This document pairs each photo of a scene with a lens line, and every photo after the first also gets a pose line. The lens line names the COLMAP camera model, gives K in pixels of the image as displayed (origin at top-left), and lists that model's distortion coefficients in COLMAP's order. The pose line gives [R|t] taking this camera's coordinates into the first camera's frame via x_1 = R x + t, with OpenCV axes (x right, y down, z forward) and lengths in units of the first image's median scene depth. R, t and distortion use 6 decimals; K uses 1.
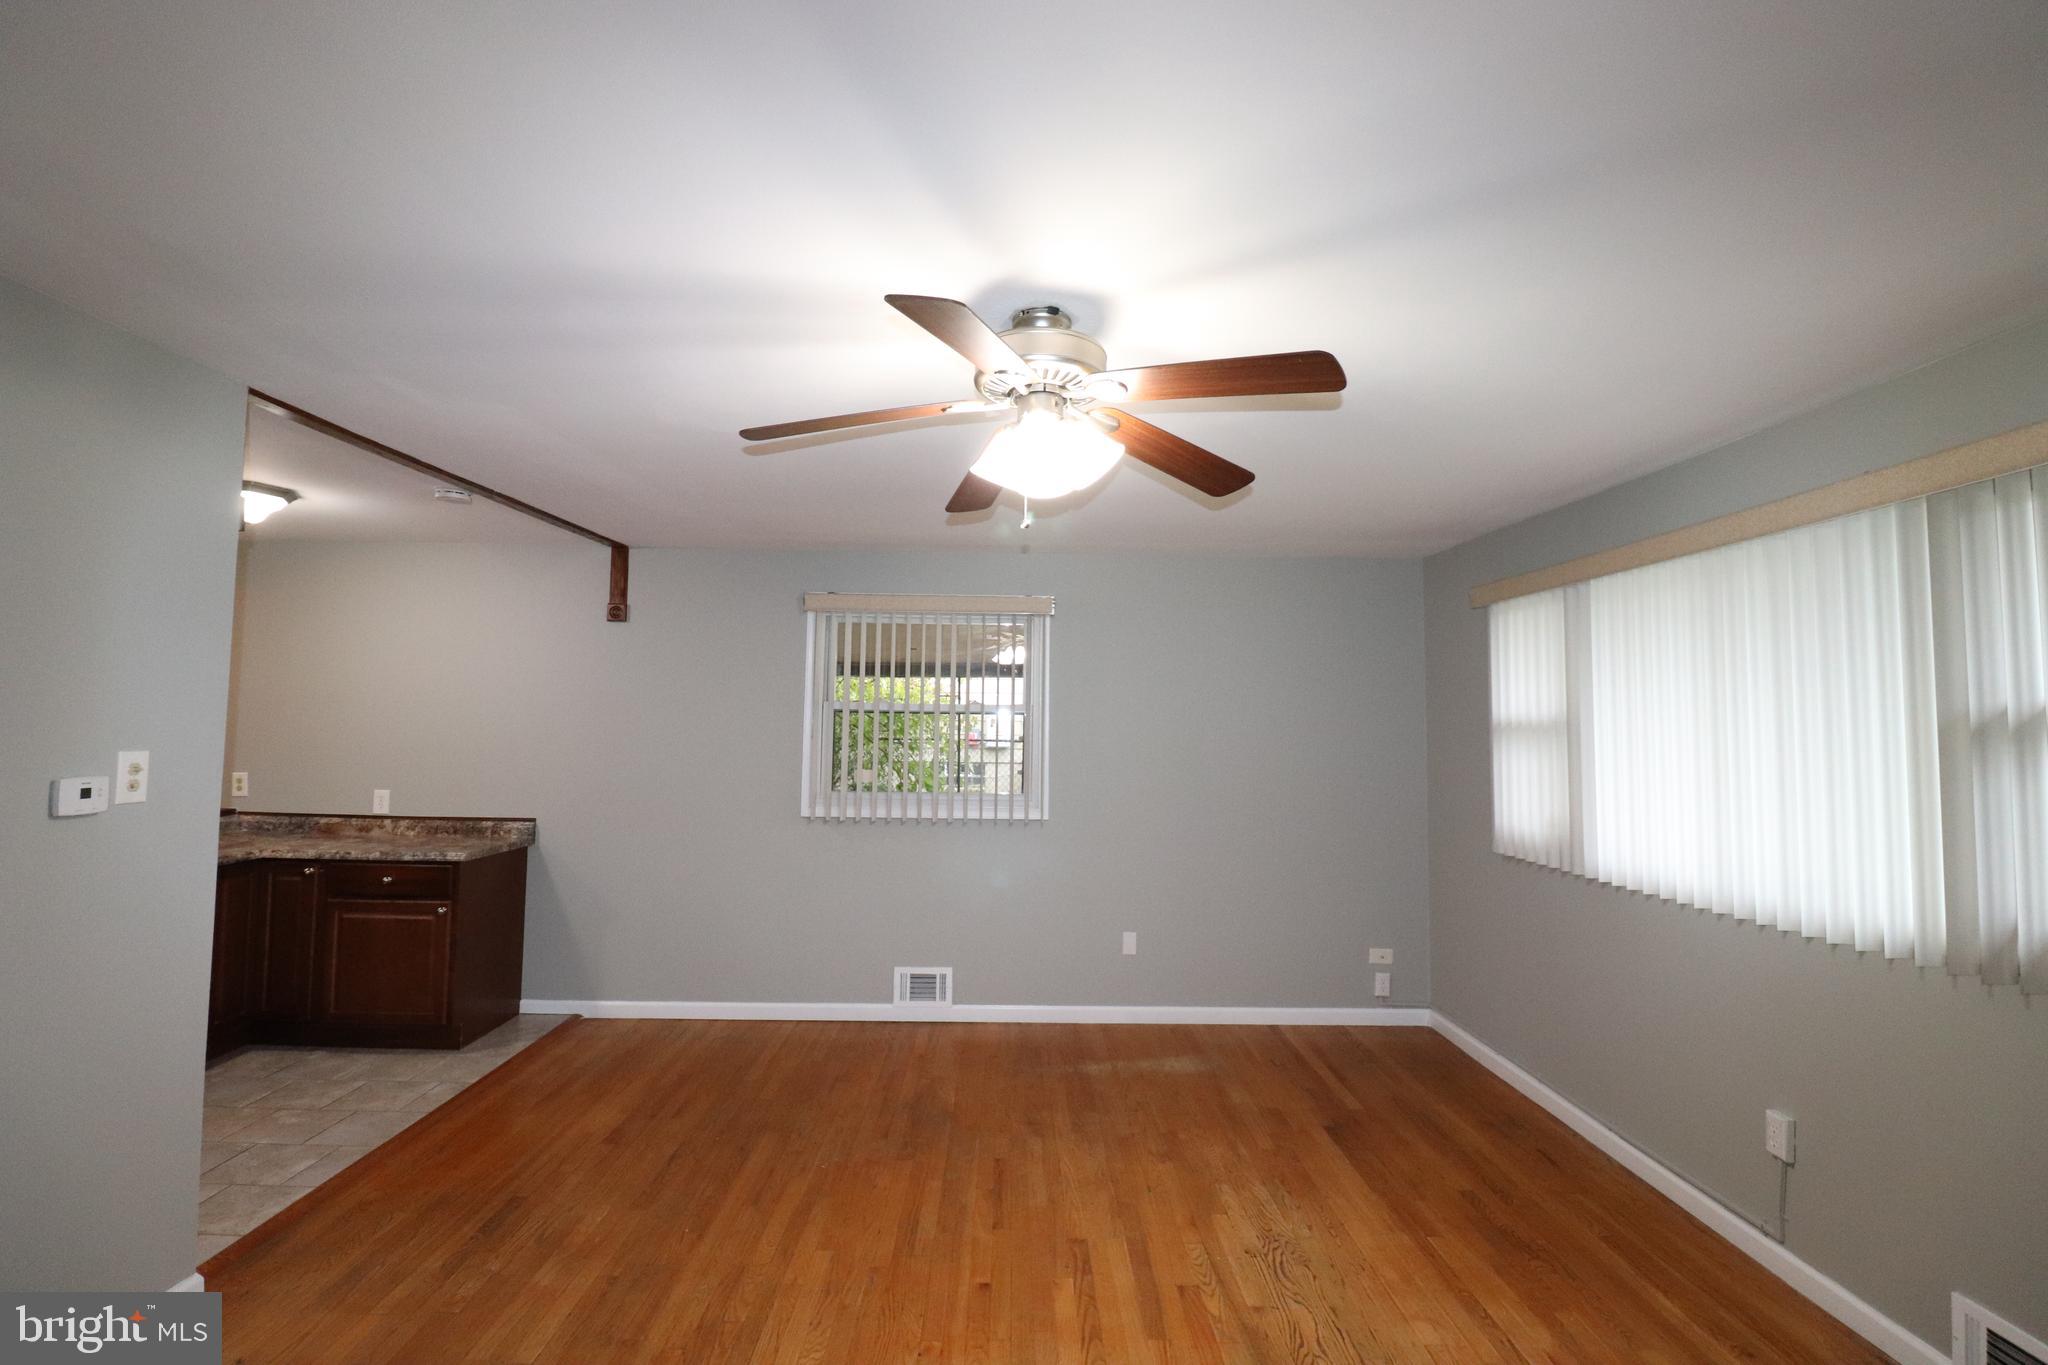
lens RADIAL K [[945.7, 0, 1020.2], [0, 945.7, 664.0], [0, 0, 1]] dist [-0.001251, -0.012505]
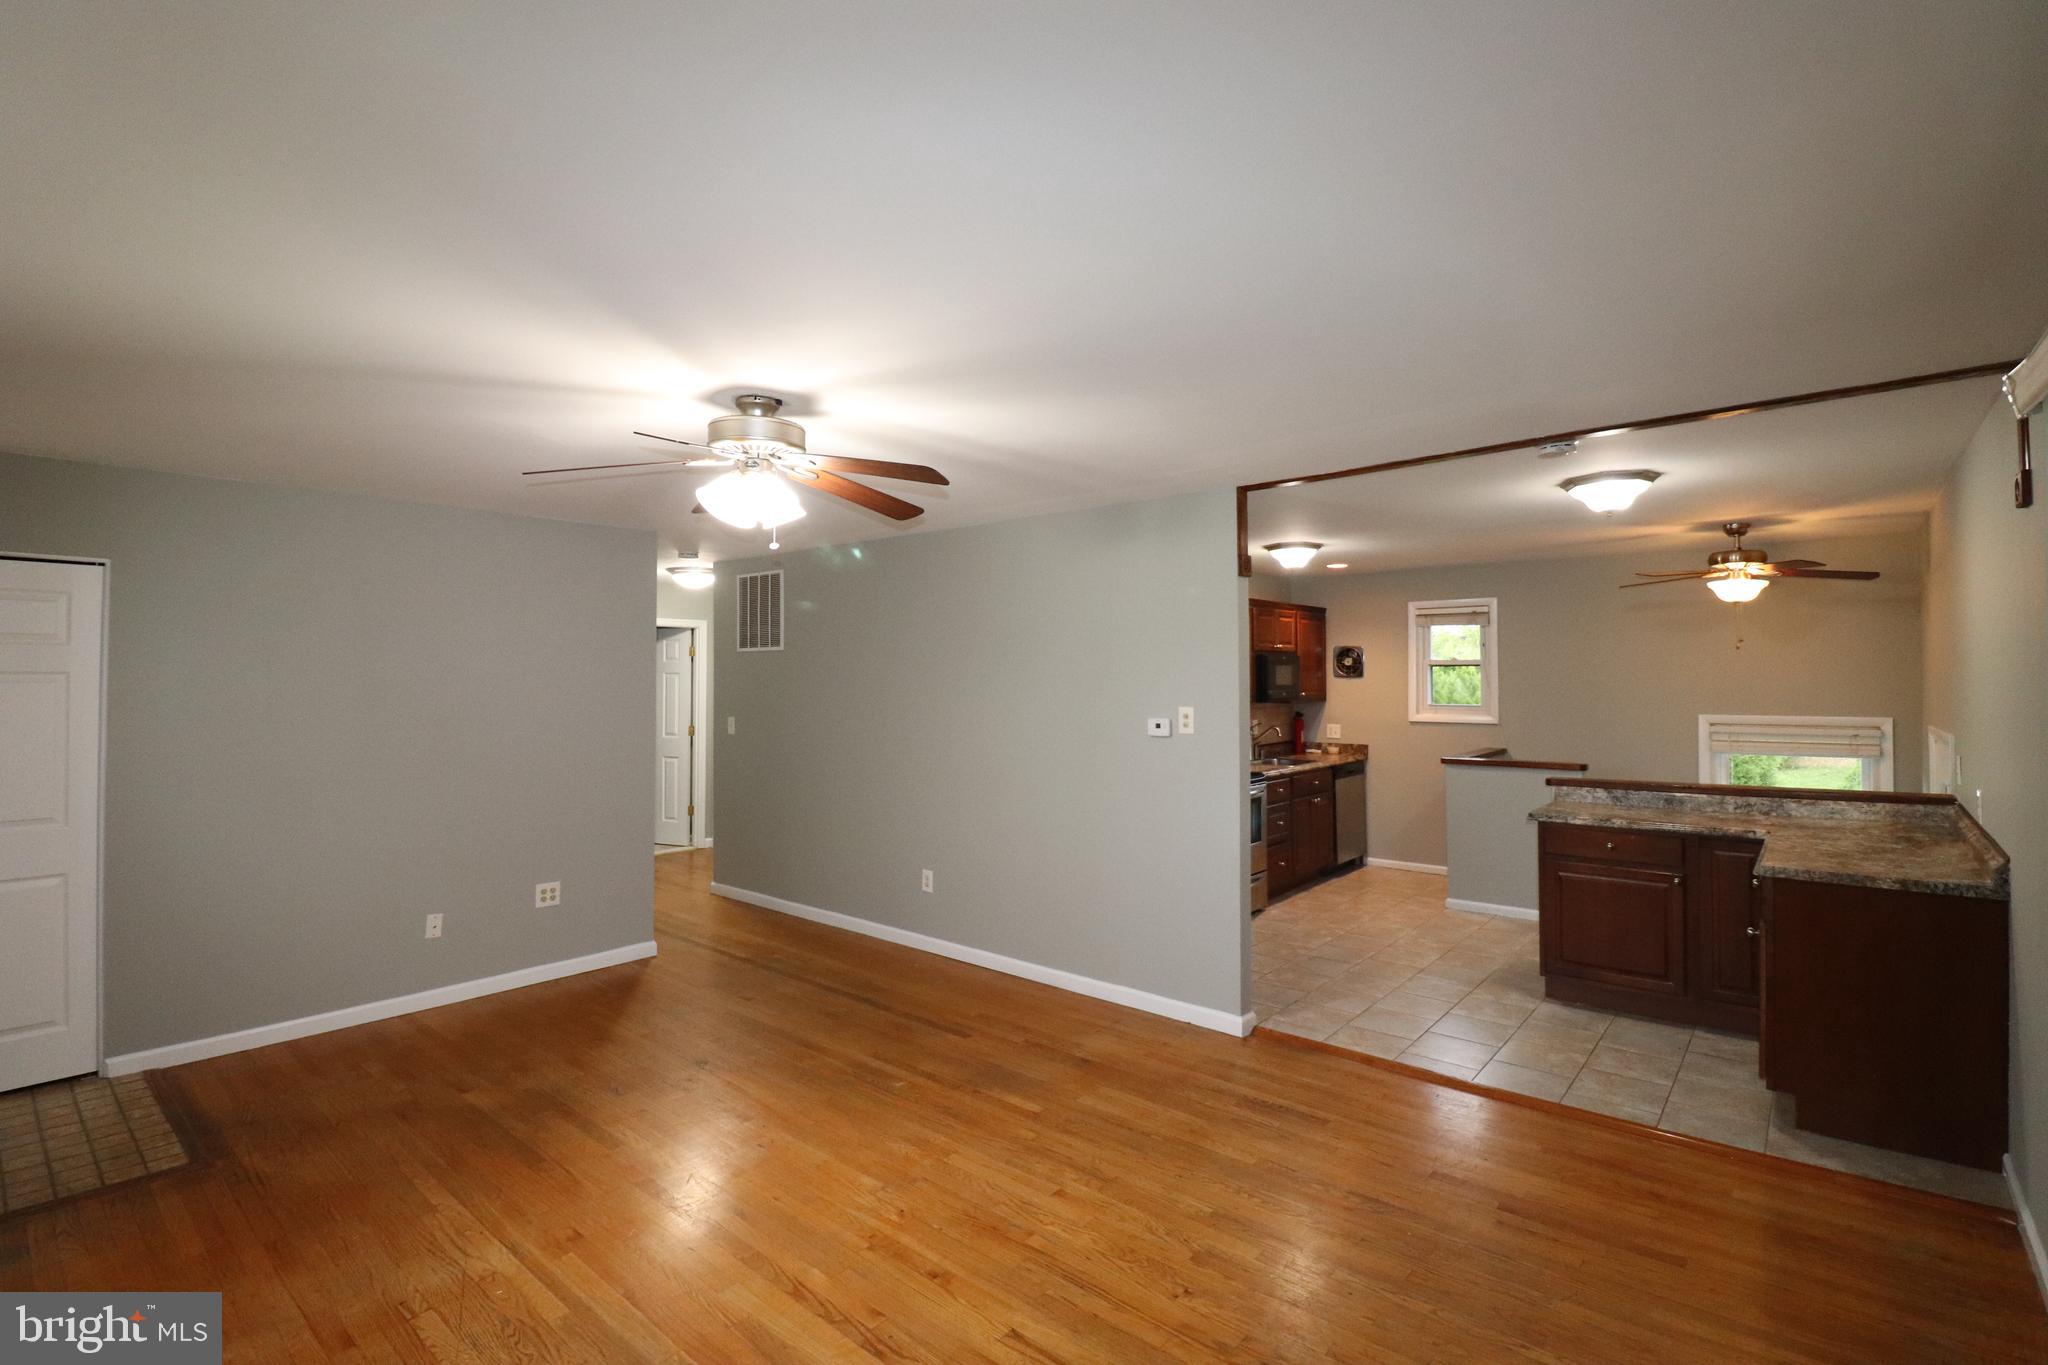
lens RADIAL K [[945.7, 0, 1012.6], [0, 945.7, 662.8], [0, 0, 1]] dist [-0.001251, -0.012505]
pose [[-0.668430, -0.024219, -0.743381, 0.396162], [0.041098, 0.996740, -0.069429, 0.065362], [0.742639, -0.076960, -0.665255, 1.083229]]
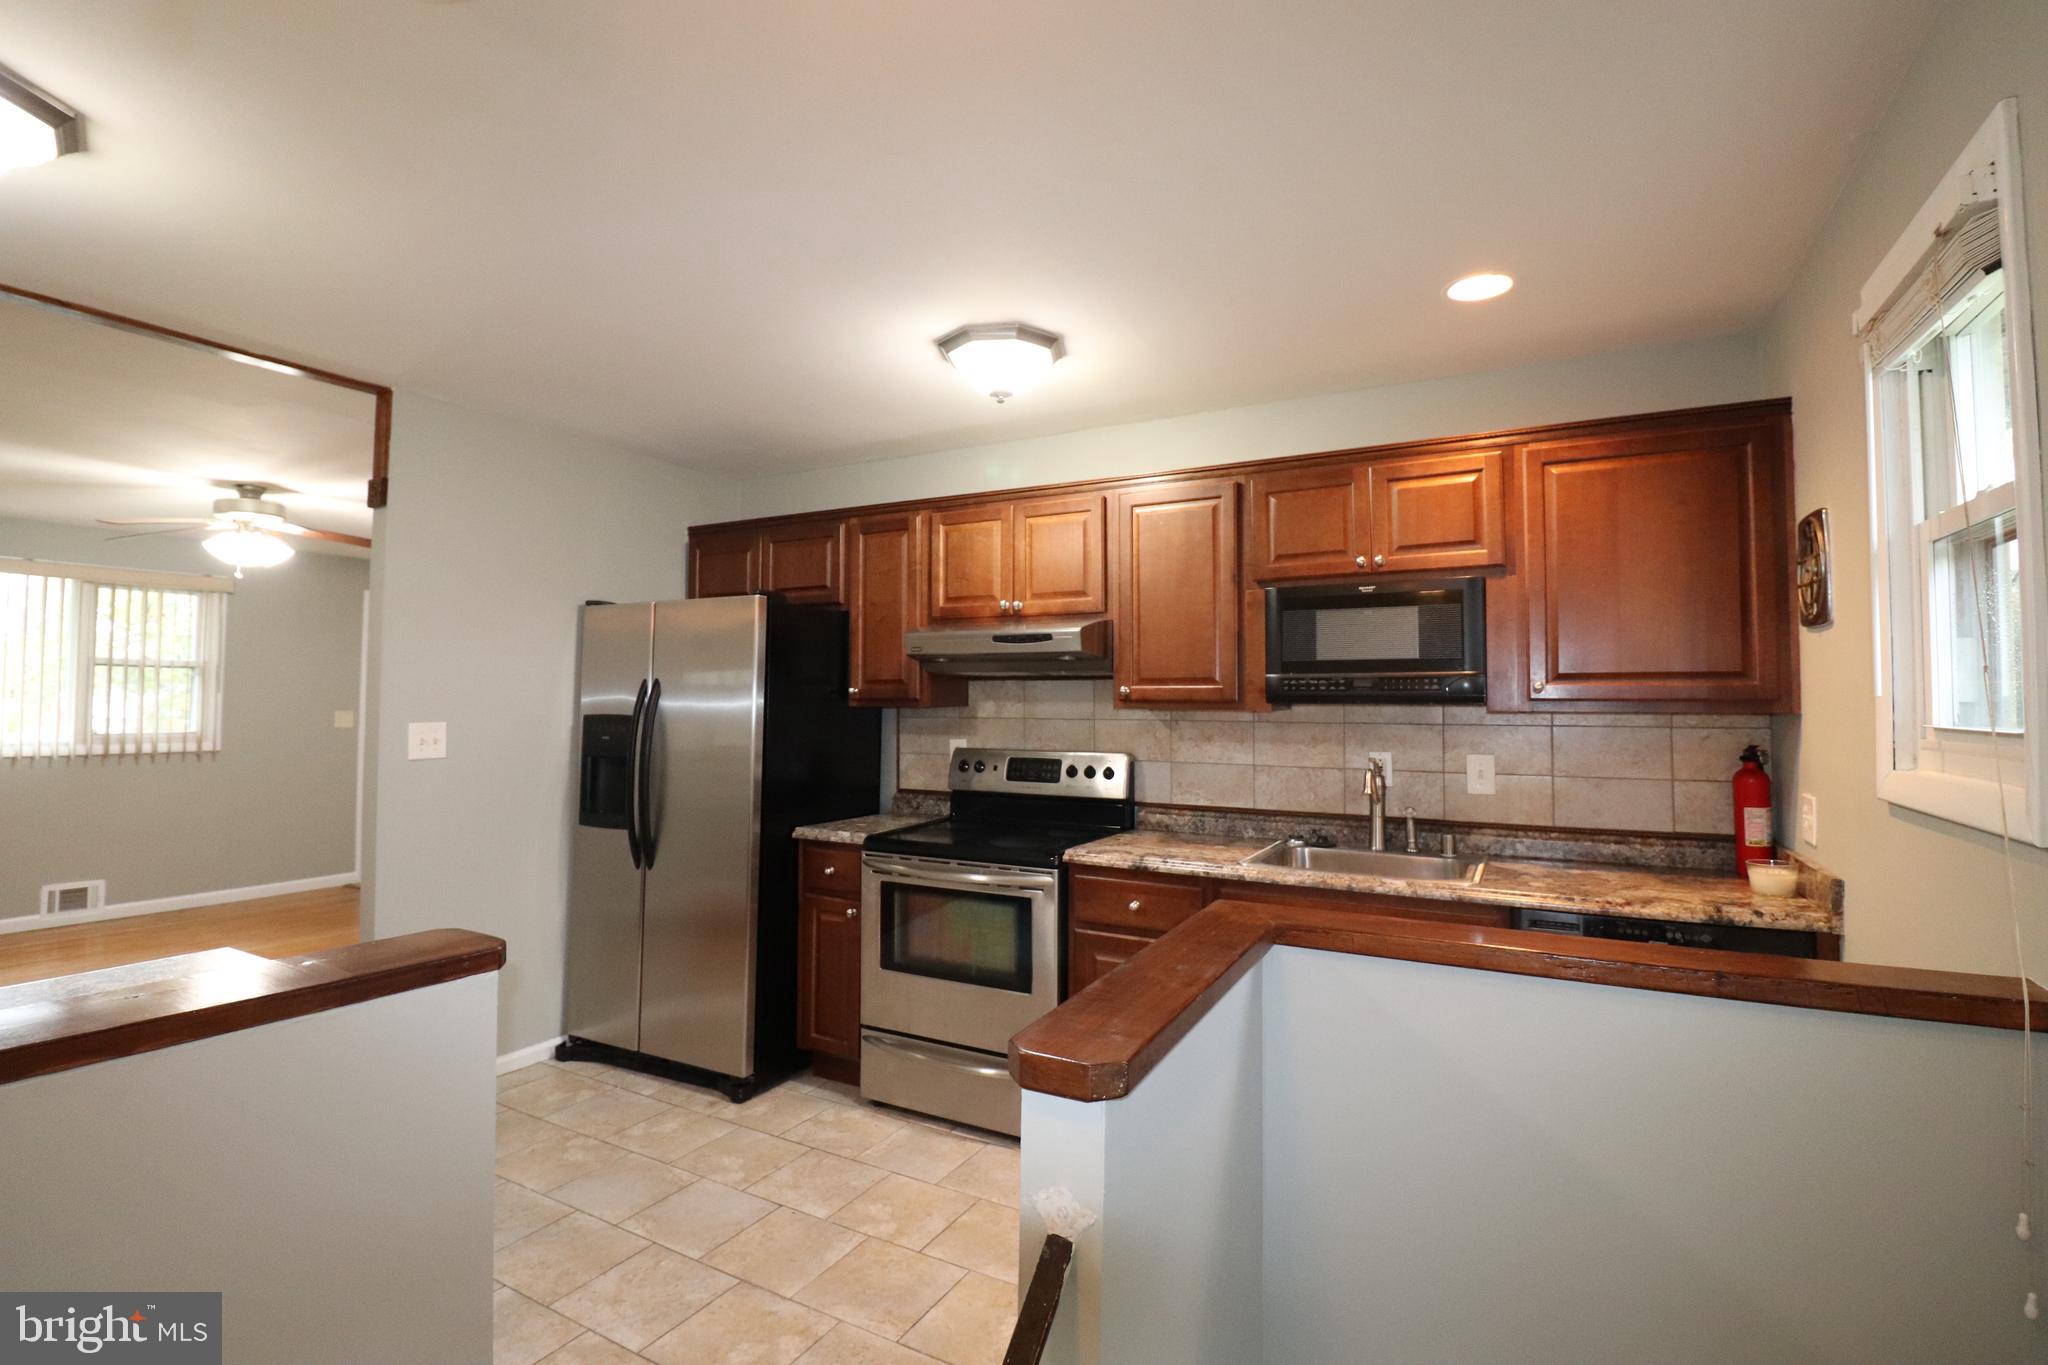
lens RADIAL K [[945.7, 0, 1014.1], [0, 945.7, 665.8], [0, 0, 1]] dist [-0.001251, -0.012505]
pose [[-0.865405, -0.001386, 0.501071, -1.328241], [-0.050599, 0.995126, -0.084638, 0.078261], [-0.498512, -0.098600, -0.861257, 0.986202]]
